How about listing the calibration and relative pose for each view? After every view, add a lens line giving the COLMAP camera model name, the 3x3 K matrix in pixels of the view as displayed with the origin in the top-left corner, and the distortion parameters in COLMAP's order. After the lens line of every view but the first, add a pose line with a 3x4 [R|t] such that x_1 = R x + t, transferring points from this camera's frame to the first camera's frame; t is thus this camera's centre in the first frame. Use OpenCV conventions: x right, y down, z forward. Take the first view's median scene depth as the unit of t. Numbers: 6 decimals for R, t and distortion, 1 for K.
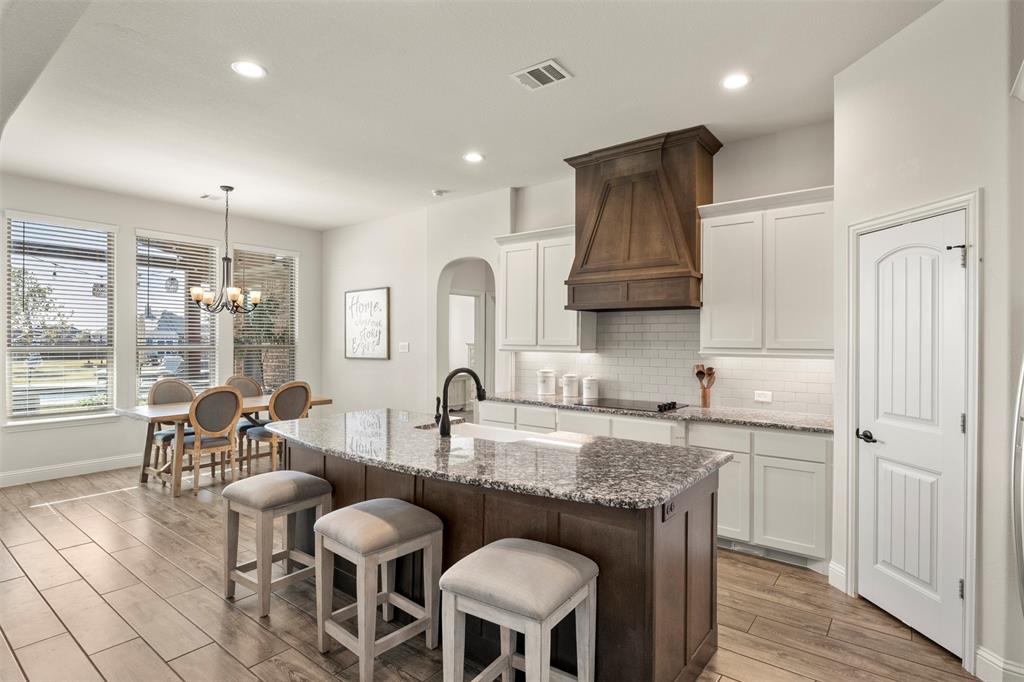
lens RADIAL K [[529.6, 0, 510.3], [0, 529.6, 338.6], [0, 0, 1]] dist [-0.000689, -0.001101]
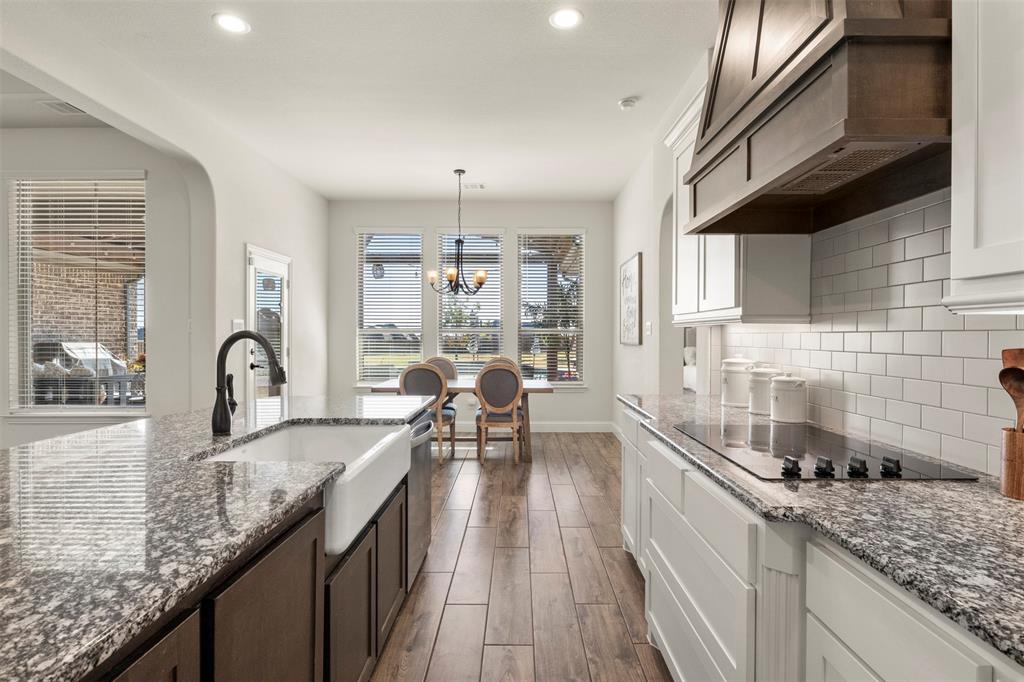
lens RADIAL K [[514.5, 0, 512.8], [0, 514.5, 334.9], [0, 0, 1]] dist [-0.006143, -0.000336]
pose [[0.604775, -0.003078, -0.796390, 0.295024], [0.001891, 0.999995, -0.002429, 0.030514], [0.796394, -0.000037, 0.604778, 0.437275]]
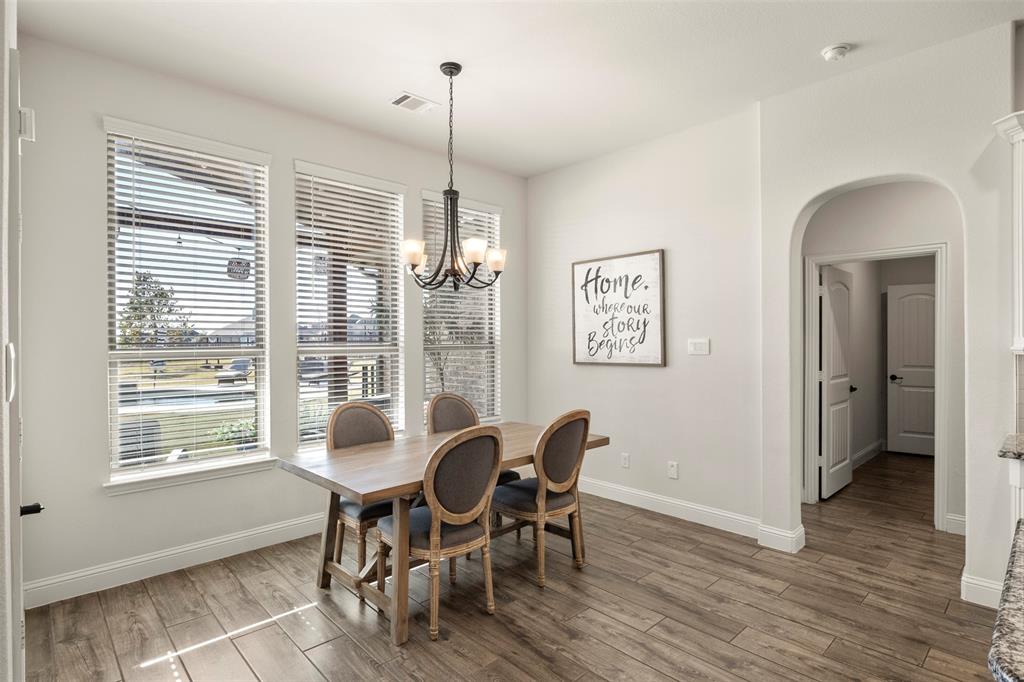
lens RADIAL K [[529.6, 0, 510.3], [0, 529.6, 338.6], [0, 0, 1]] dist [-0.000689, -0.001101]
pose [[0.989004, -0.008738, -0.147633, -0.354960], [0.009140, 0.999956, 0.002043, 0.004617], [0.147609, -0.003370, 0.989040, 0.405623]]
